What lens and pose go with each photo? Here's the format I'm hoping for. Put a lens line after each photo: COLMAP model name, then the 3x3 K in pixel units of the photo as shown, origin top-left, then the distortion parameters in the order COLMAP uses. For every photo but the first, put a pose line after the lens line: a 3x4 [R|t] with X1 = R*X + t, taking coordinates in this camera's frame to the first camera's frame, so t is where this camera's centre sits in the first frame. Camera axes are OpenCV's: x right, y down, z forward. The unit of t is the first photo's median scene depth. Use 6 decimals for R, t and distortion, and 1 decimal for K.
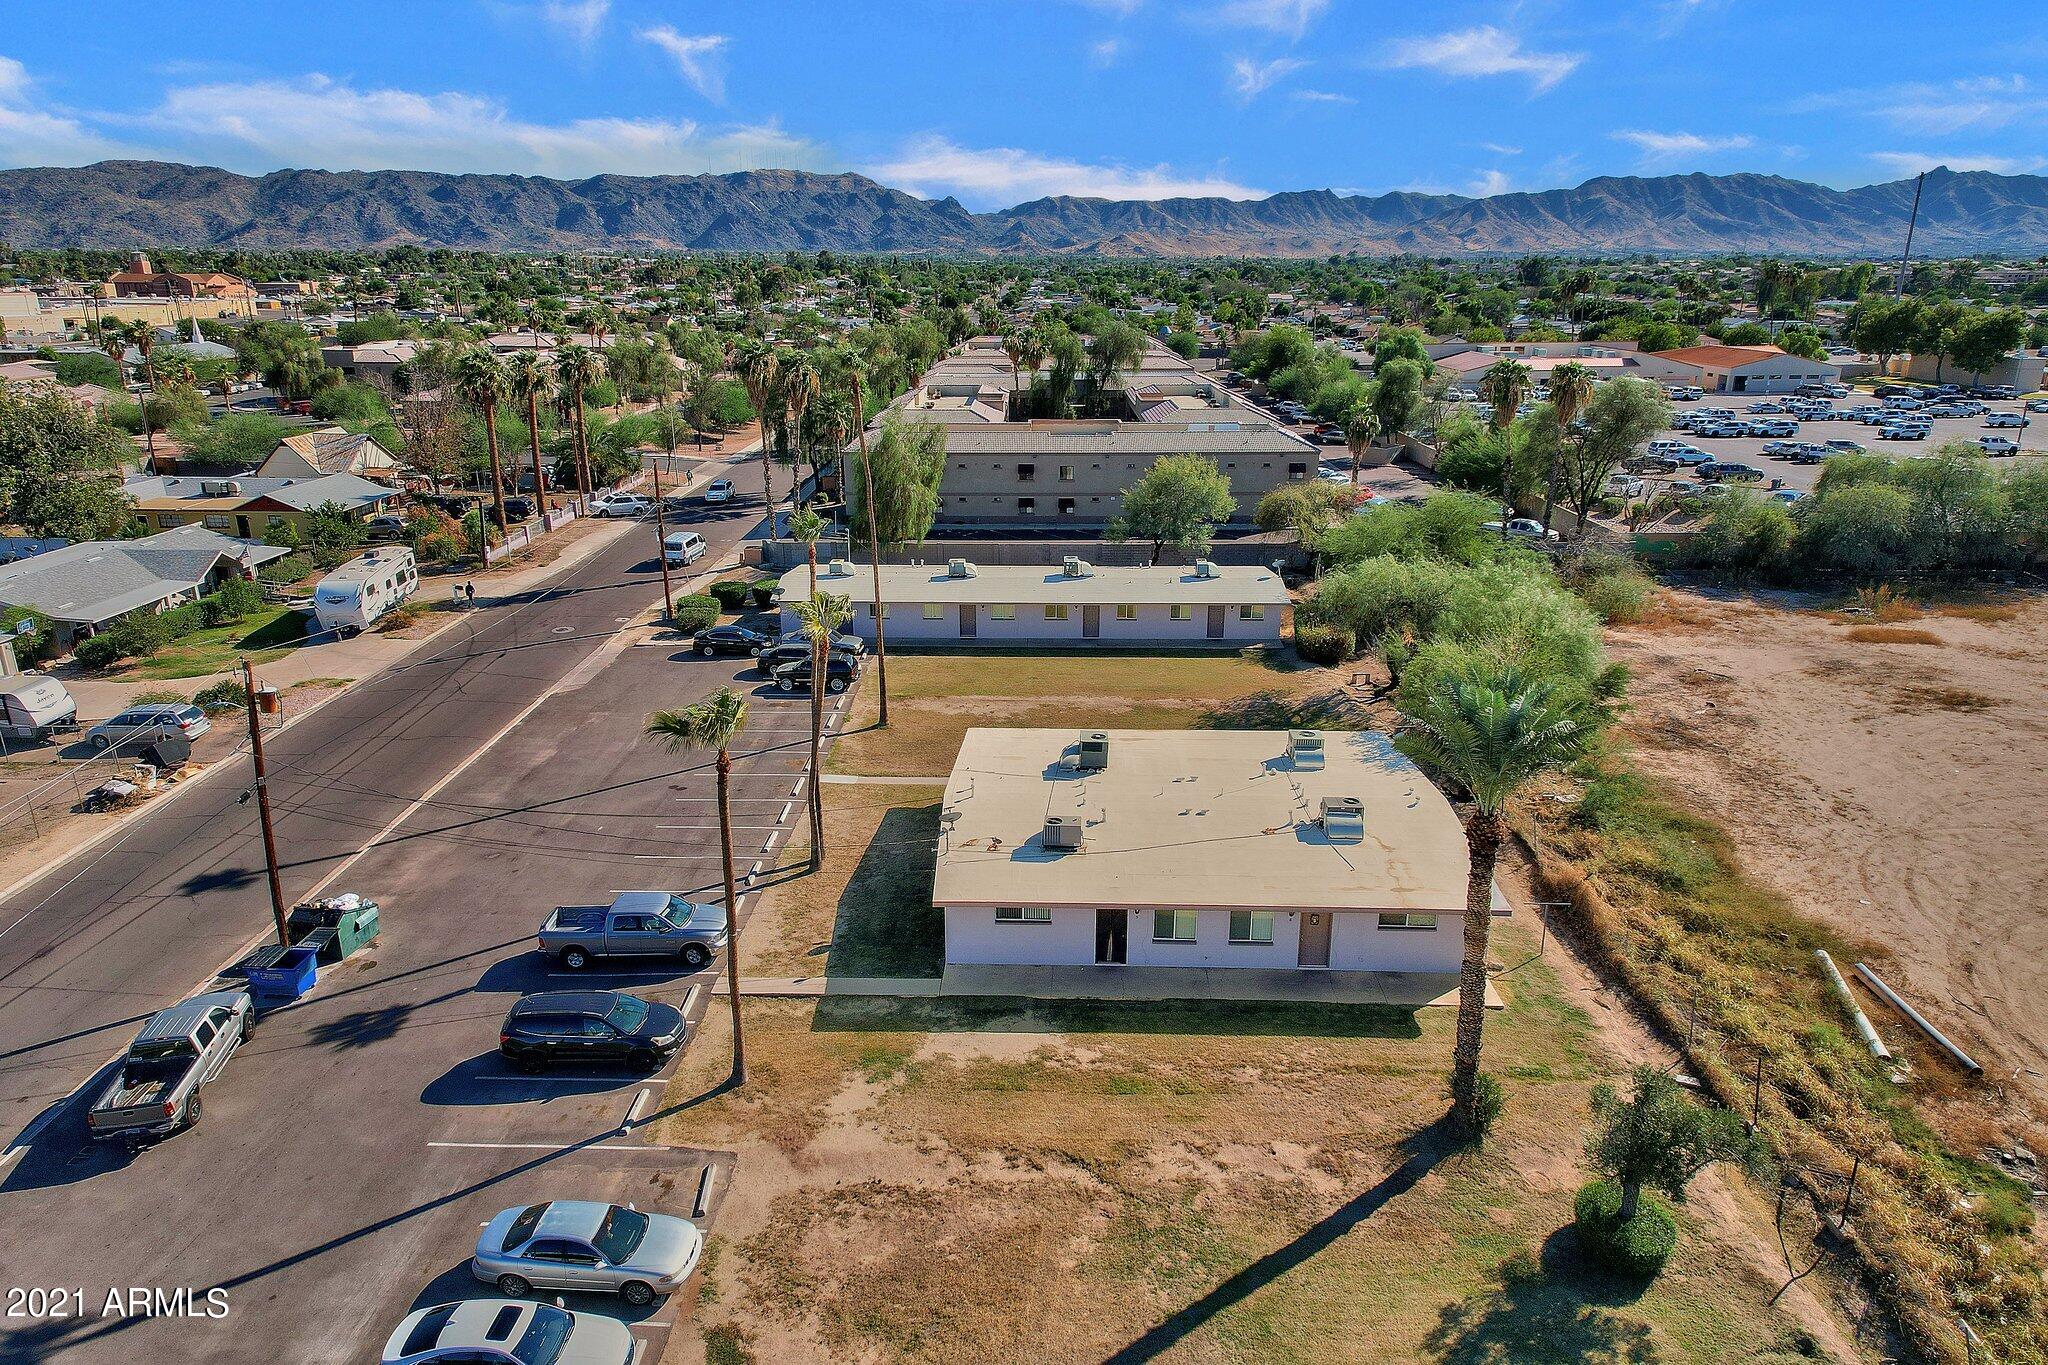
lens RADIAL K [[1252.3, 0, 1018.8], [0, 1252.3, 687.4], [0, 0, 1]] dist [0.091162, -0.072685]
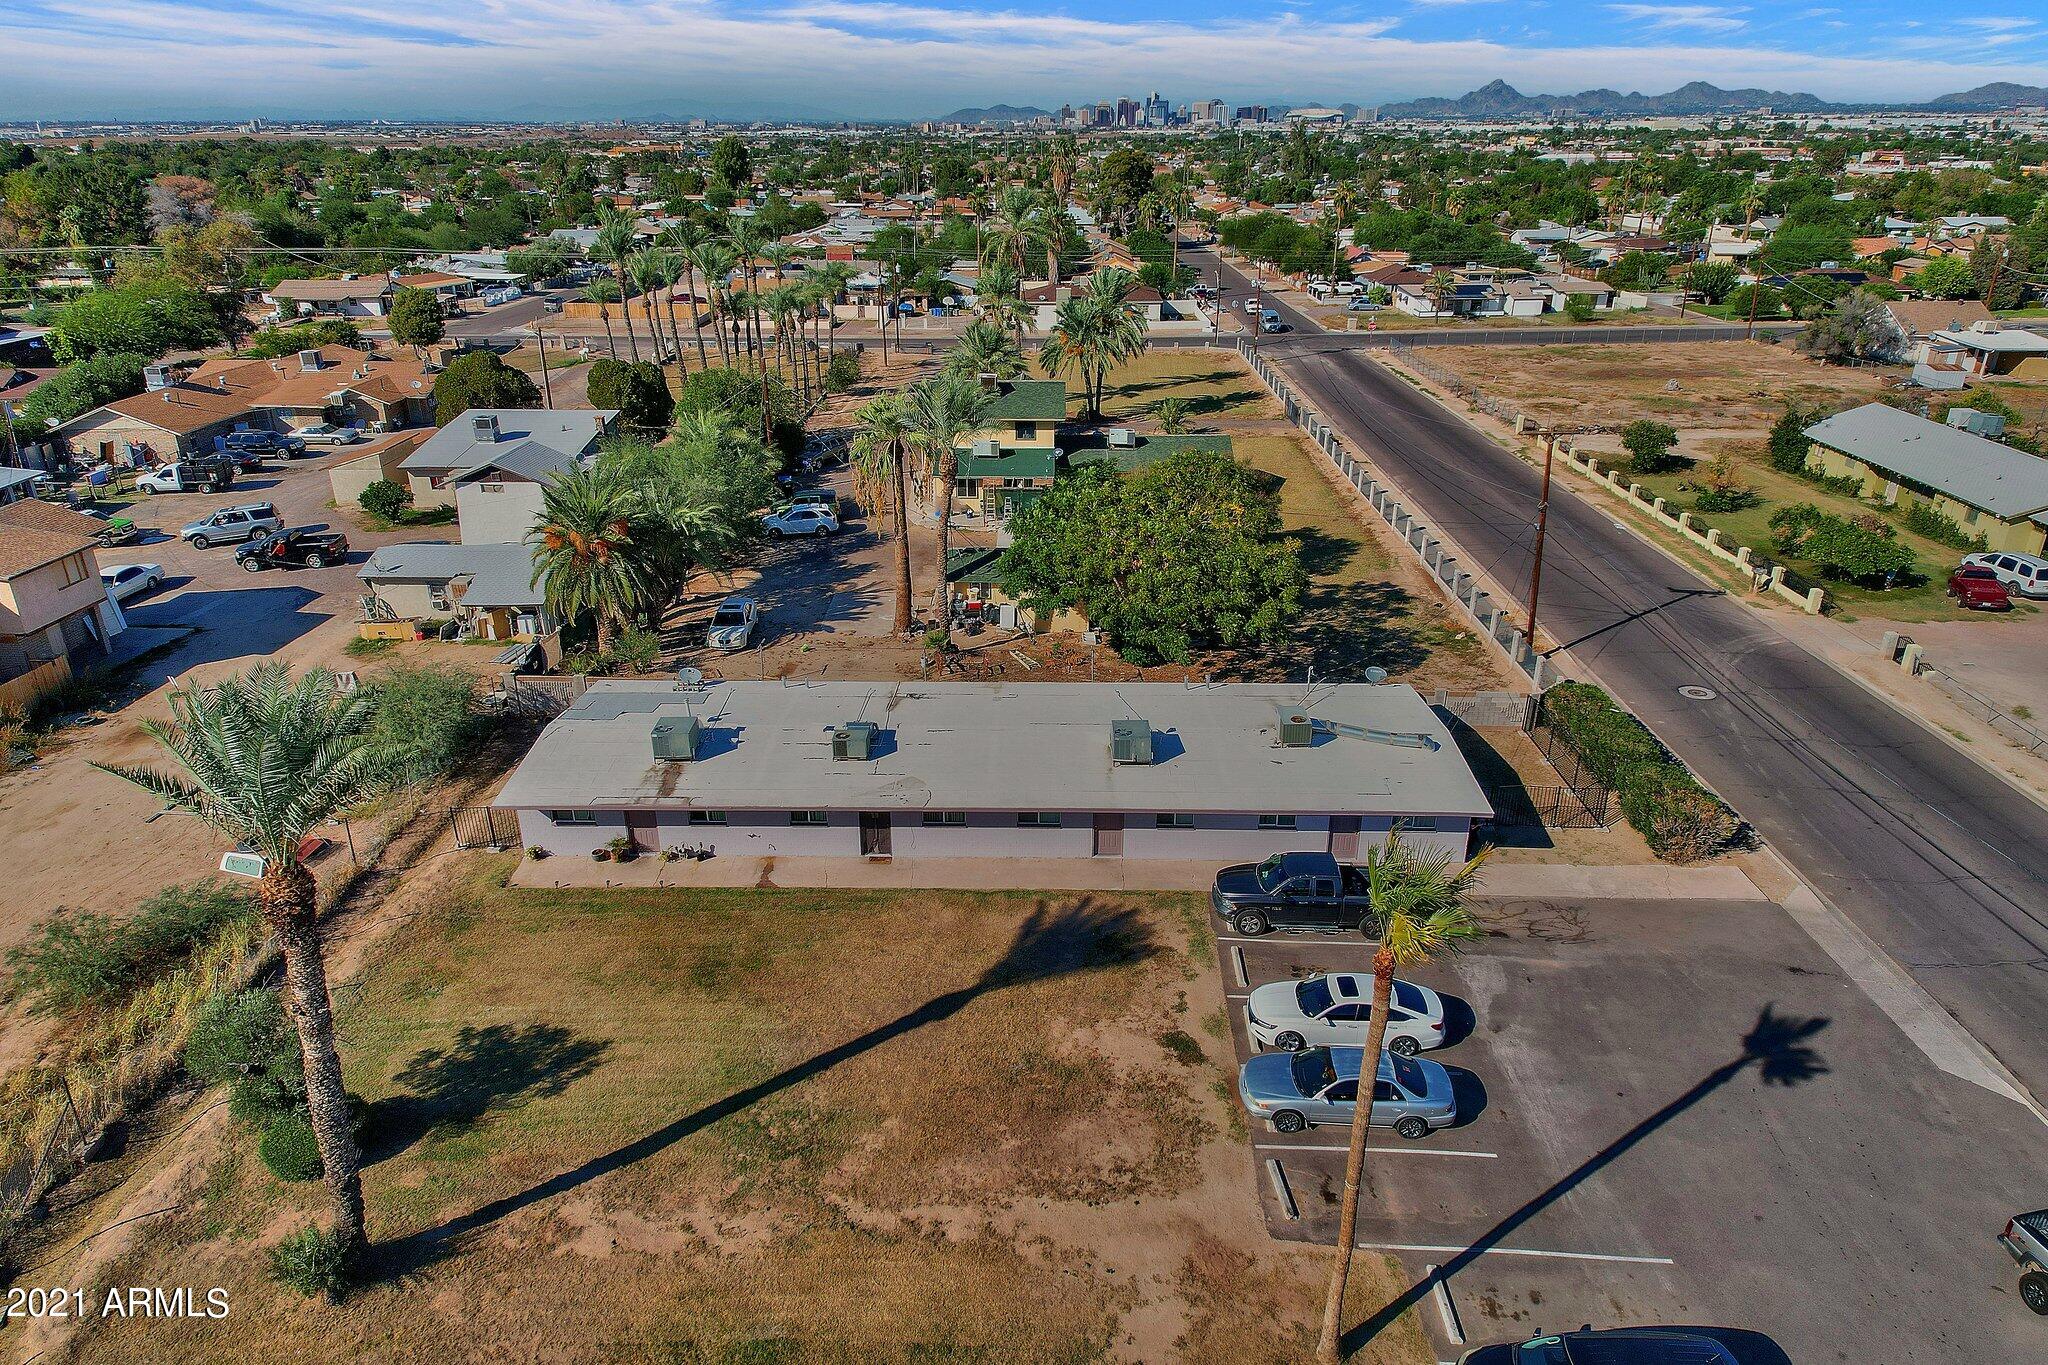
lens RADIAL K [[1249.4, 0, 1014.7], [0, 1249.4, 708.5], [0, 0, 1]] dist [0.063392, -0.042243]
pose [[-0.999986, 0.005006, 0.001476, -0.005246], [0.004671, 0.732330, 0.680934, -0.038988], [0.002328, 0.680932, -0.732343, 0.121125]]
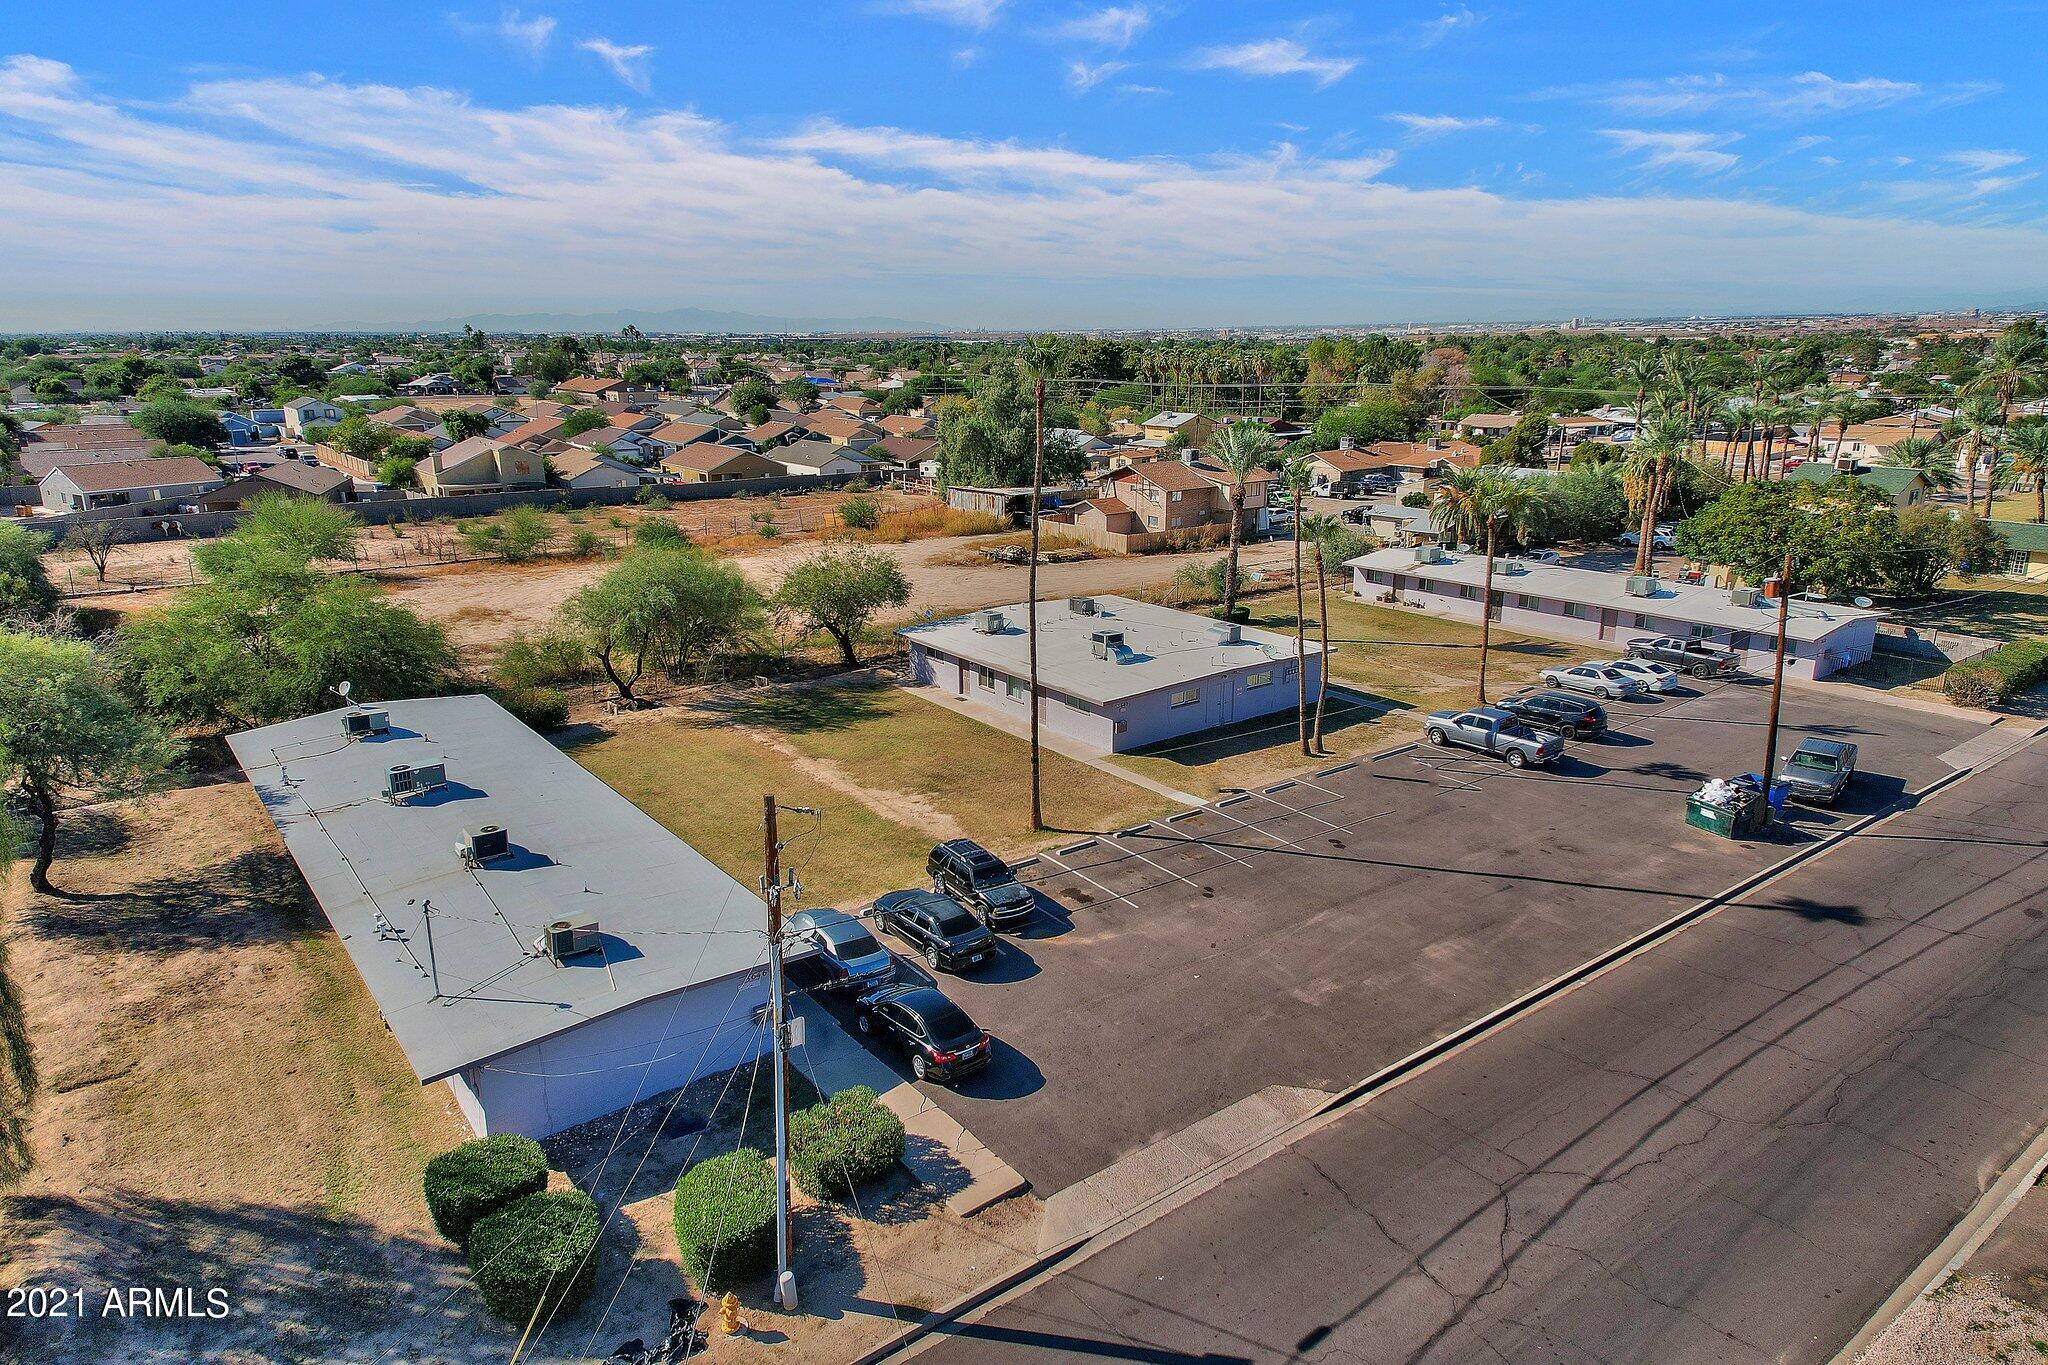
lens RADIAL K [[1249.4, 0, 1014.7], [0, 1249.4, 708.5], [0, 0, 1]] dist [0.063392, -0.042243]
pose [[-0.622106, -0.219232, 0.751613, -0.112949], [0.253448, 0.851913, 0.458266, -0.066280], [-0.740775, 0.475585, -0.474416, 0.227754]]
